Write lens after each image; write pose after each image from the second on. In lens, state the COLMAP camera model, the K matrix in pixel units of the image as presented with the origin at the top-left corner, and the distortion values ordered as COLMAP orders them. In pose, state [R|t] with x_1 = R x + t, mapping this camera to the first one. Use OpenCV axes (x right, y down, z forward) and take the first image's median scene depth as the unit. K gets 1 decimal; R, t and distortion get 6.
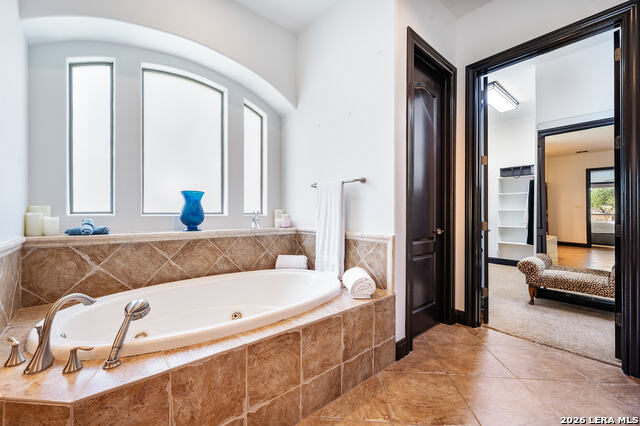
lens RADIAL K [[256.0, 0, 323.9], [0, 256.0, 213.7], [0, 0, 1]] dist [-0.000499, -0.000115]
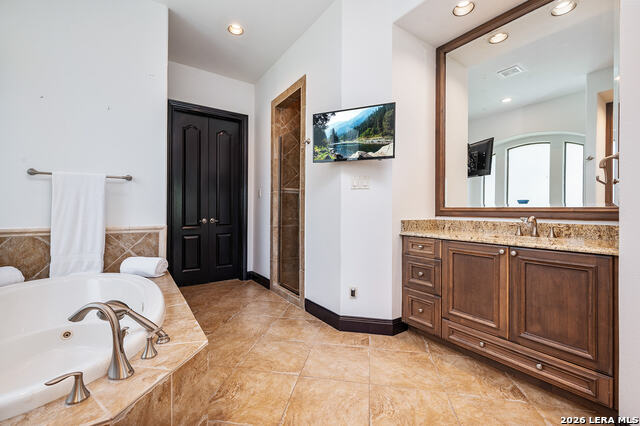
lens RADIAL K [[270.5, 0, 320.9], [0, 270.5, 208.6], [0, 0, 1]] dist [0.000522, -0.000262]
pose [[0.077090, 0.003237, 0.997019, -0.917538], [-0.009758, 0.999949, -0.002492, -0.005198], [-0.996976, -0.009537, 0.077118, 0.087204]]
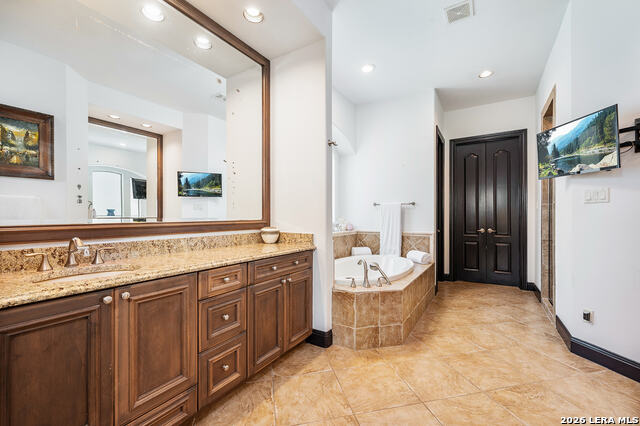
lens RADIAL K [[270.5, 0, 318.2], [0, 270.5, 215.8], [0, 0, 1]] dist [0.000522, -0.000262]
pose [[0.952060, -0.005657, 0.305858, -1.072873], [0.004384, 0.999979, 0.004851, -0.052059], [-0.305878, -0.003277, 0.952065, -0.636393]]
